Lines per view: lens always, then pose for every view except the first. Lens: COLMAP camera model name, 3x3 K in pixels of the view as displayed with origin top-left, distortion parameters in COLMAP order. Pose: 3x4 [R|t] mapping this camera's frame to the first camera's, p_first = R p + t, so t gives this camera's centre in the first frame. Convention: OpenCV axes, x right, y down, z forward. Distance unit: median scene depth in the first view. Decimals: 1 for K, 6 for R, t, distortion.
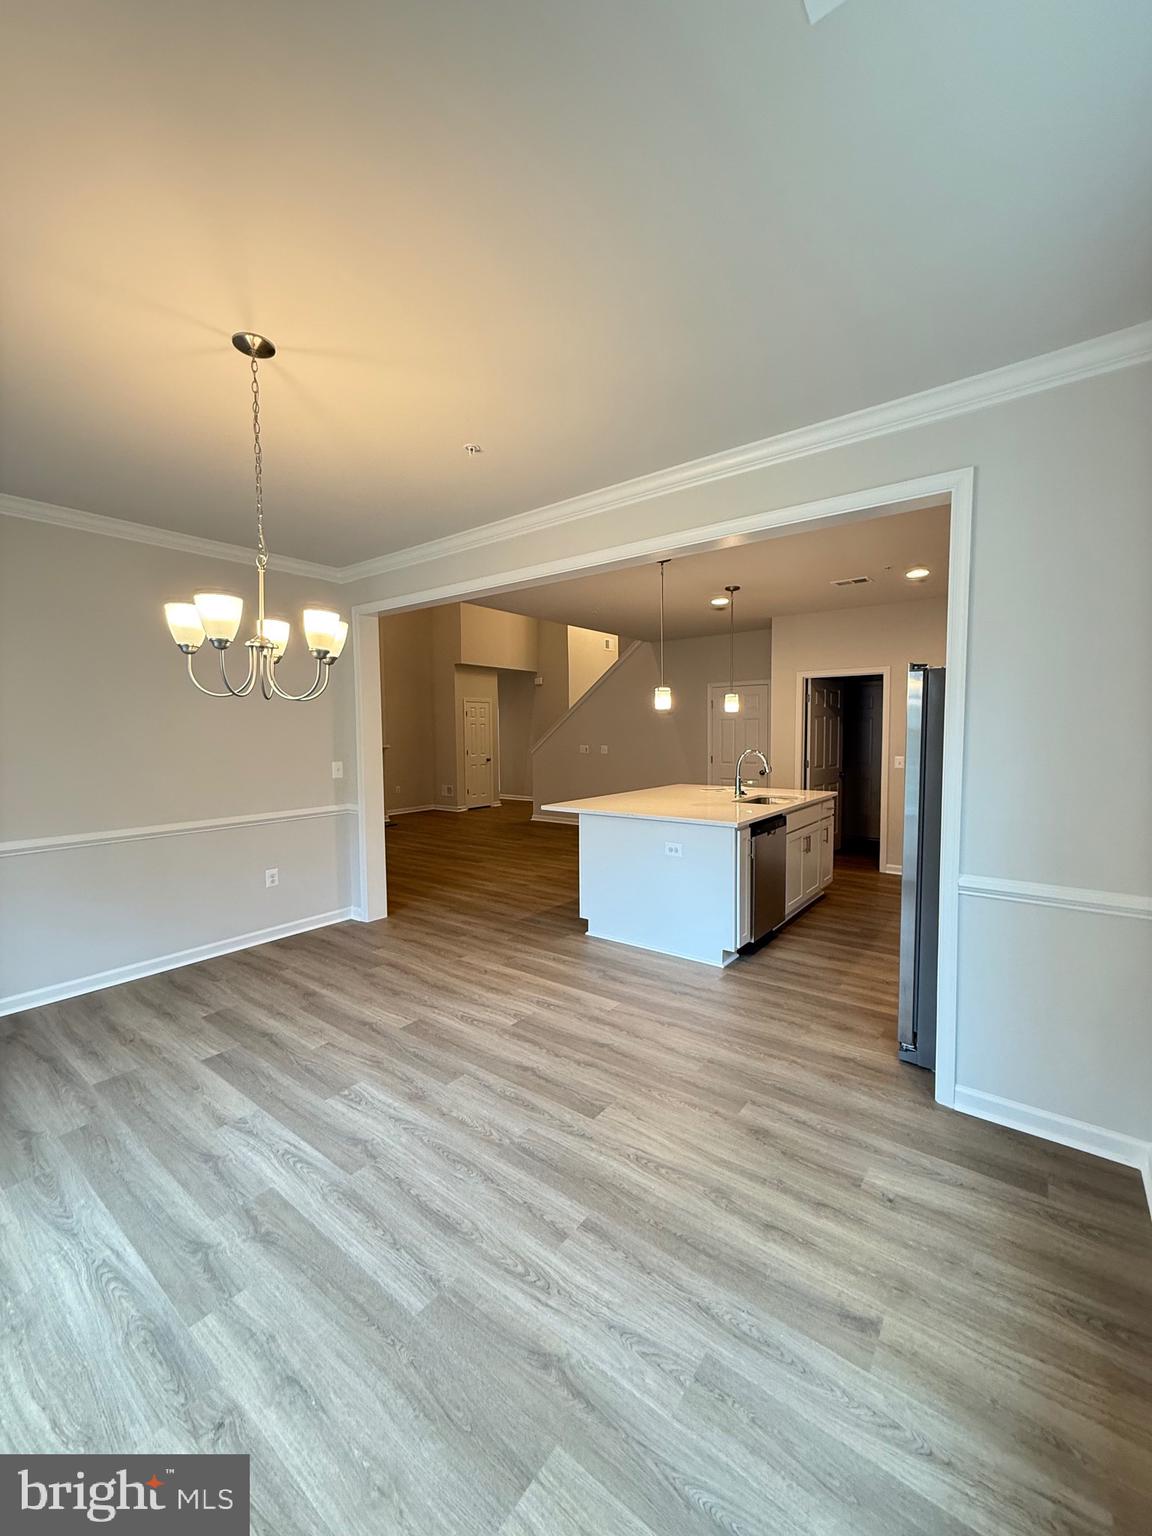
lens RADIAL K [[608.7, 0, 576.0], [0, 608.7, 768.0], [0, 0, 1]] dist [-0.001175, 0.000313]
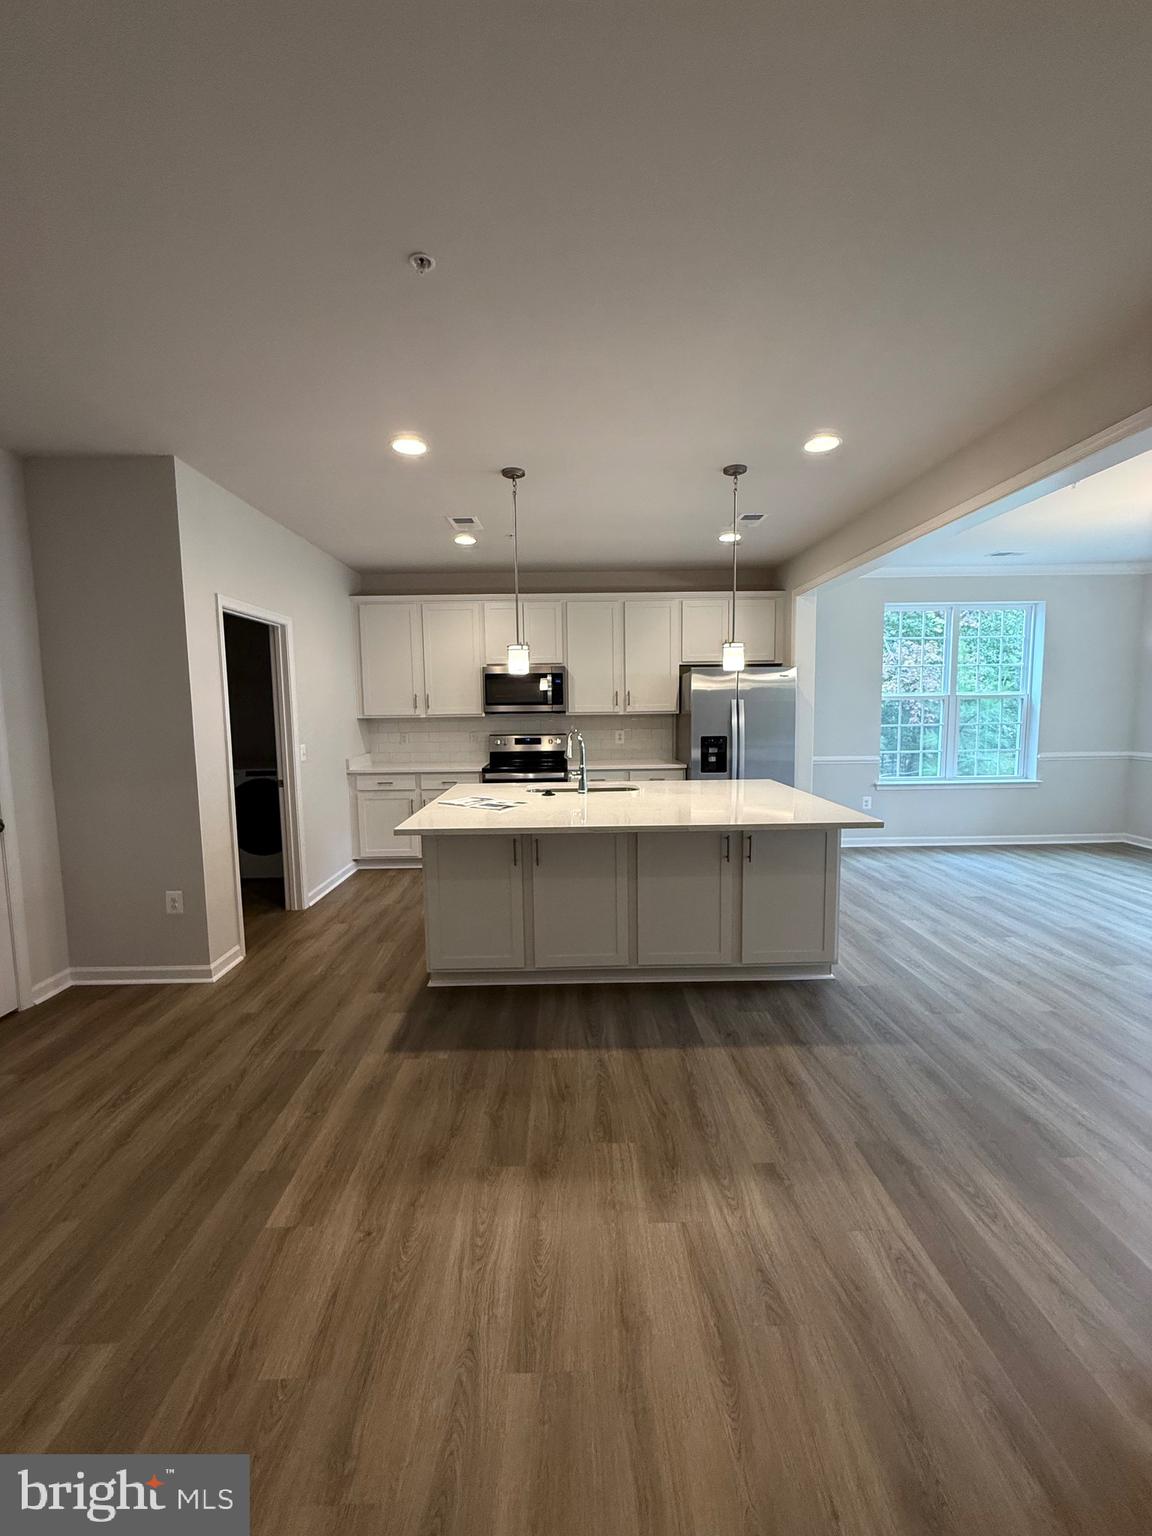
lens RADIAL K [[608.7, 0, 576.0], [0, 608.7, 768.0], [0, 0, 1]] dist [-0.001175, 0.000313]
pose [[-0.619813, -0.064116, 0.782126, -0.528996], [0.065324, 0.988982, 0.132840, -0.141970], [-0.782026, 0.133427, -0.608796, 2.536345]]
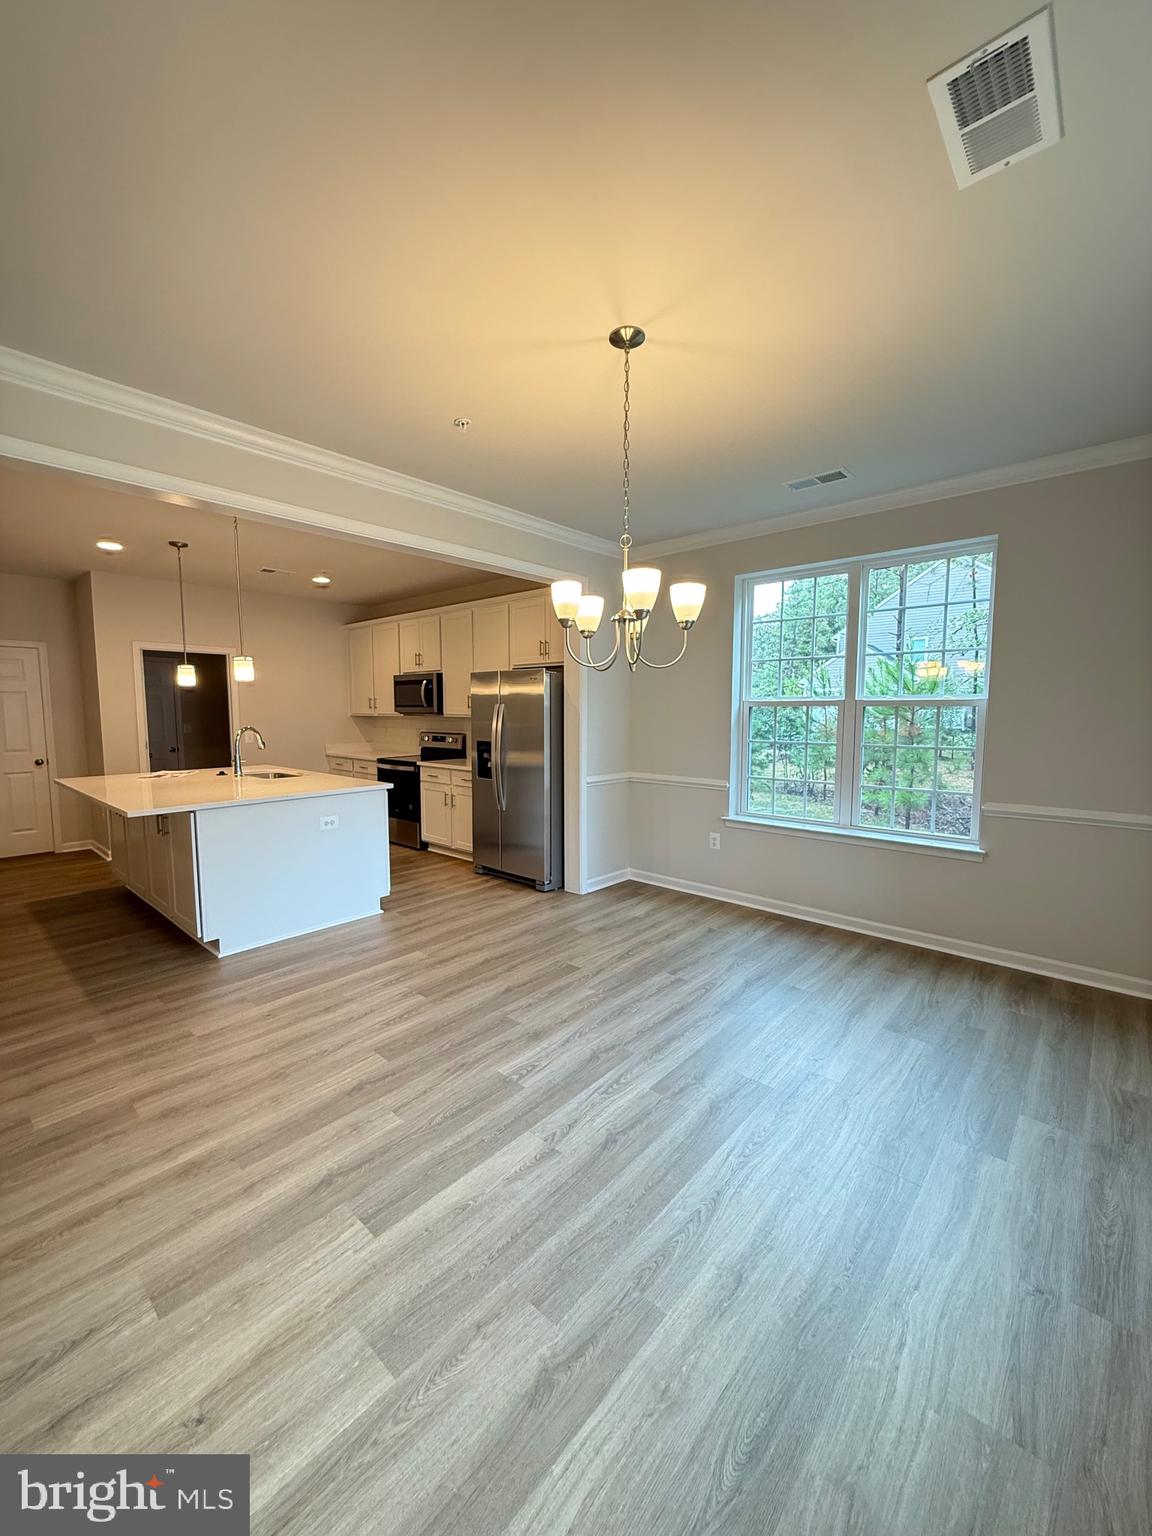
lens RADIAL K [[608.7, 0, 576.0], [0, 608.7, 768.0], [0, 0, 1]] dist [-0.001175, 0.000313]
pose [[0.076661, -0.088775, 0.993097, -1.112389], [0.061298, 0.994564, 0.084174, -0.022460], [-0.995171, 0.054422, 0.081686, 0.694196]]
